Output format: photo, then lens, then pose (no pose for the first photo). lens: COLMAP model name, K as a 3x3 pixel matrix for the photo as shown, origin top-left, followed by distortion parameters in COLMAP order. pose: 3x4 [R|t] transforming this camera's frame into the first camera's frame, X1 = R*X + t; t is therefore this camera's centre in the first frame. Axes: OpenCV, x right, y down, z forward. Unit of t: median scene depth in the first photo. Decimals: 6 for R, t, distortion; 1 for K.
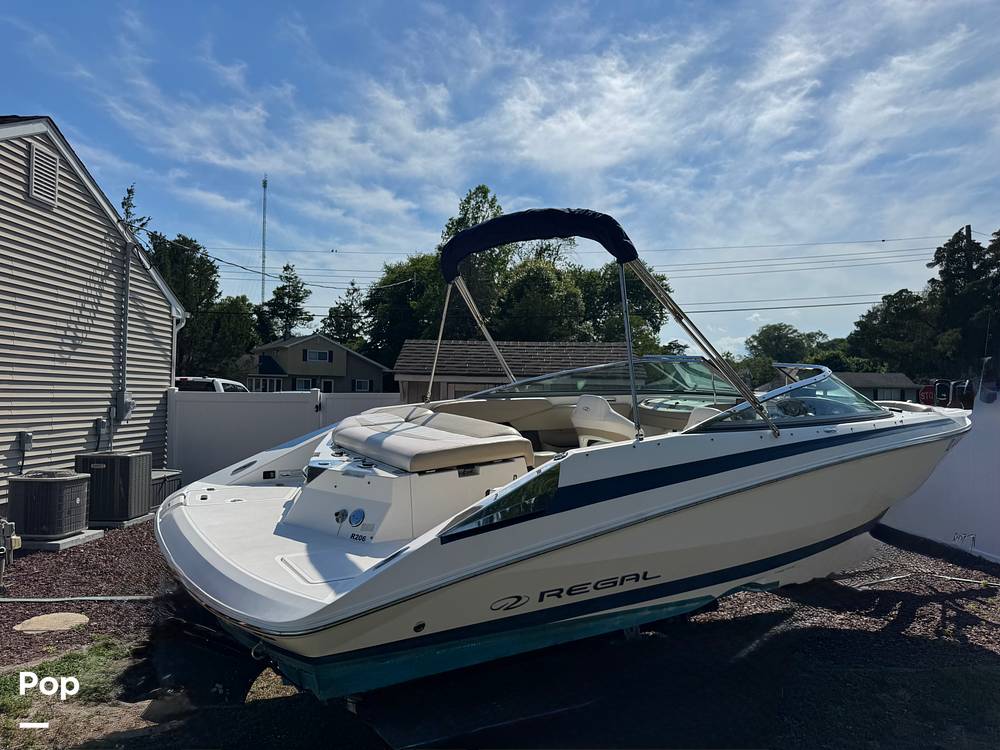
lens RADIAL K [[714.8, 0, 500.6], [0, 714.8, 376.3], [0, 0, 1]] dist [0.049773, -0.059863]
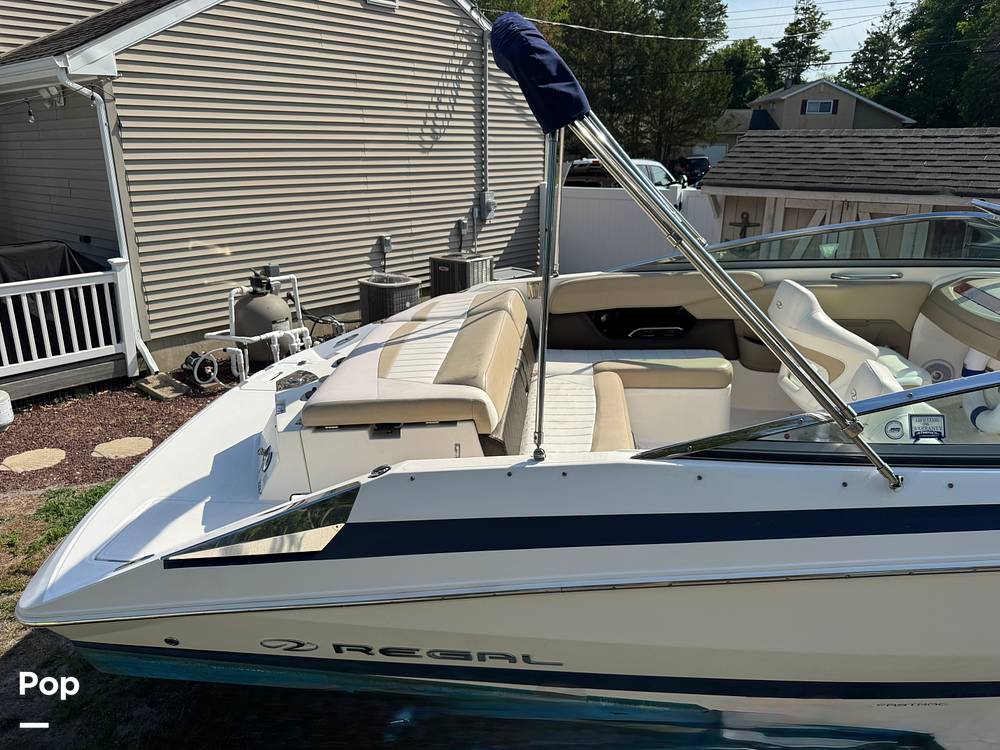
lens RADIAL K [[714.8, 0, 504.4], [0, 714.8, 379.3], [0, 0, 1]] dist [0.049773, -0.059863]
pose [[0.773842, 0.180881, -0.607001, 0.175398], [0.032468, 0.945766, 0.323222, -0.056023], [0.632546, -0.269831, 0.726001, 0.192751]]
